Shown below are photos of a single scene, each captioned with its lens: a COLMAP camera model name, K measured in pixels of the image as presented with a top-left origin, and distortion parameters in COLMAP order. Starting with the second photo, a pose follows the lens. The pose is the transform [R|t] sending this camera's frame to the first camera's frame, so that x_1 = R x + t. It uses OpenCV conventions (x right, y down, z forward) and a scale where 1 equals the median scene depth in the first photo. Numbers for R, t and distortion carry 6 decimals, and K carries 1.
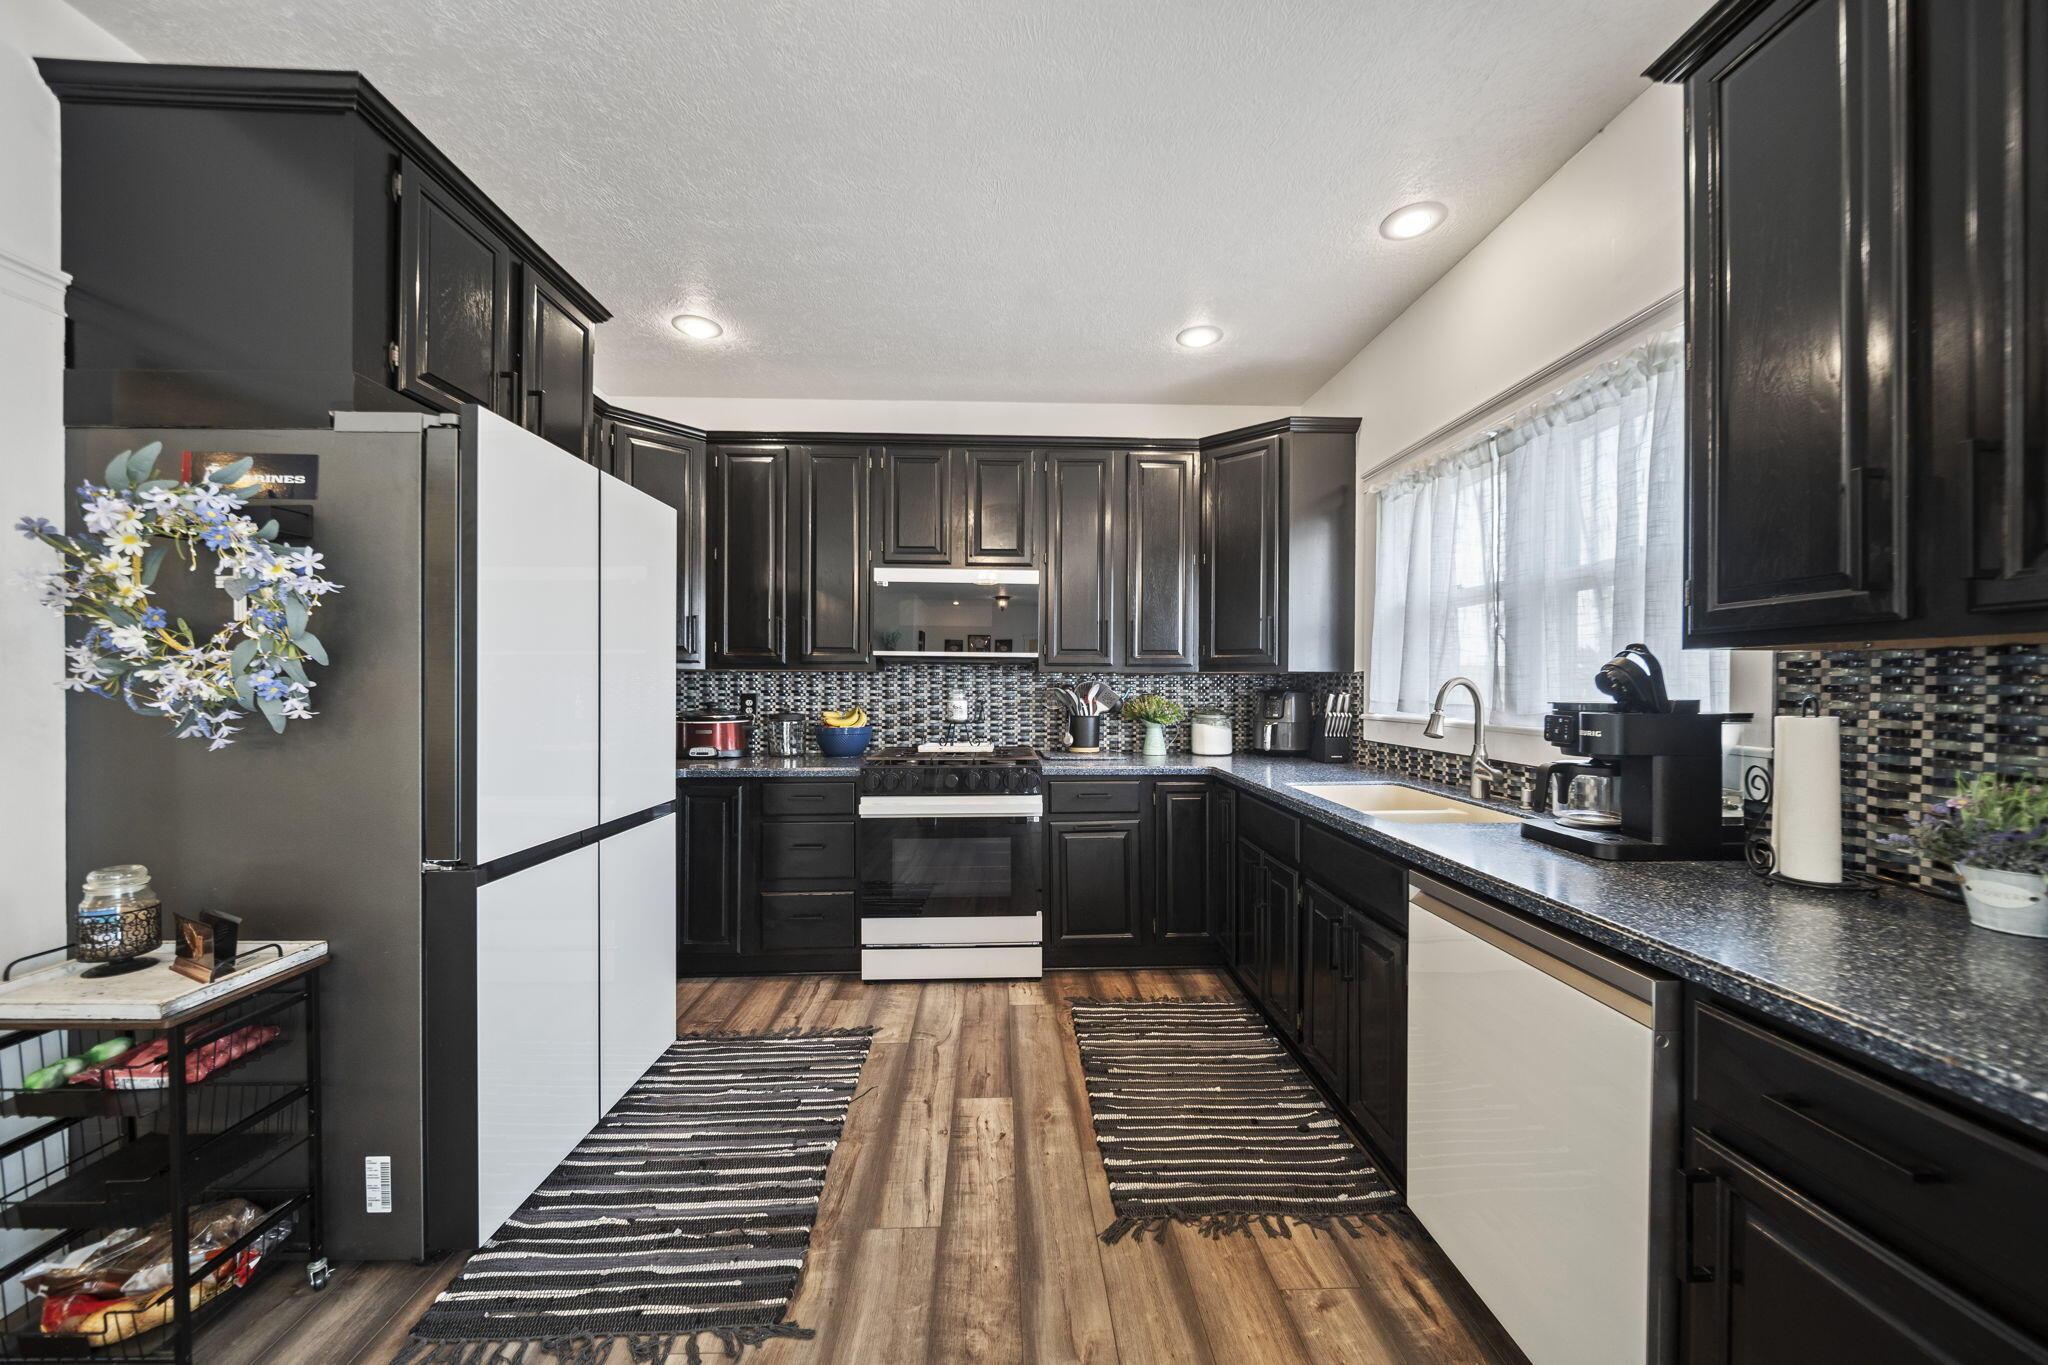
lens RADIAL K [[742.2, 0, 1034.5], [0, 742.2, 687.0], [0, 0, 1]] dist [-0.003545, -0.000366]
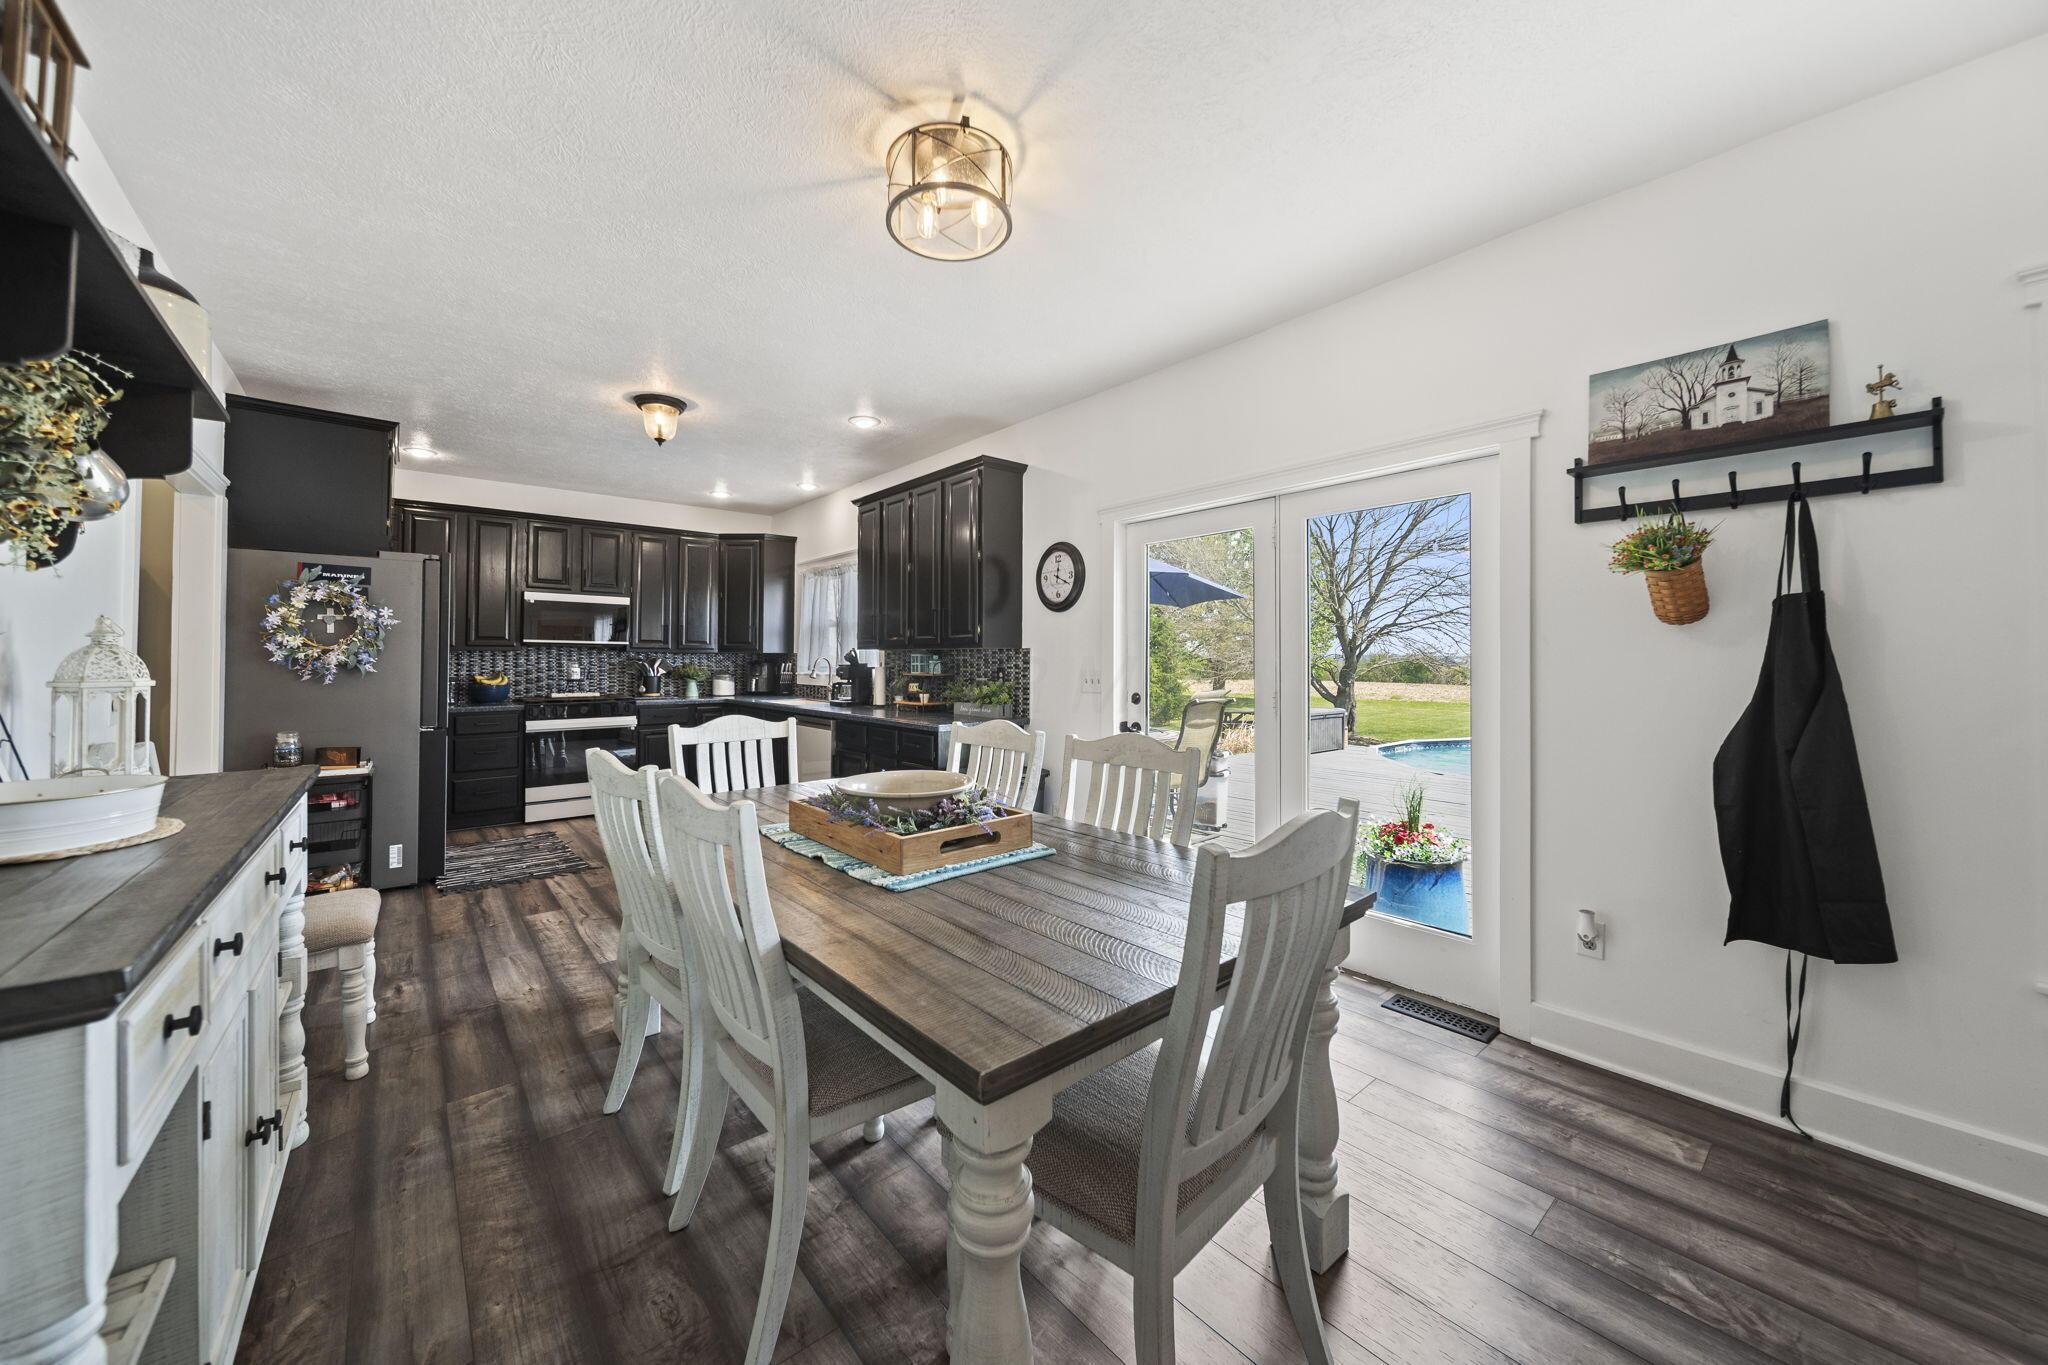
lens RADIAL K [[742.2, 0, 1007.8], [0, 742.2, 650.7], [0, 0, 1]] dist [-0.003545, -0.000366]
pose [[0.808344, 0.007384, 0.588665, -0.326148], [0.000913, 0.999904, -0.013797, 0.002721], [-0.588710, 0.011691, 0.808260, -1.080257]]
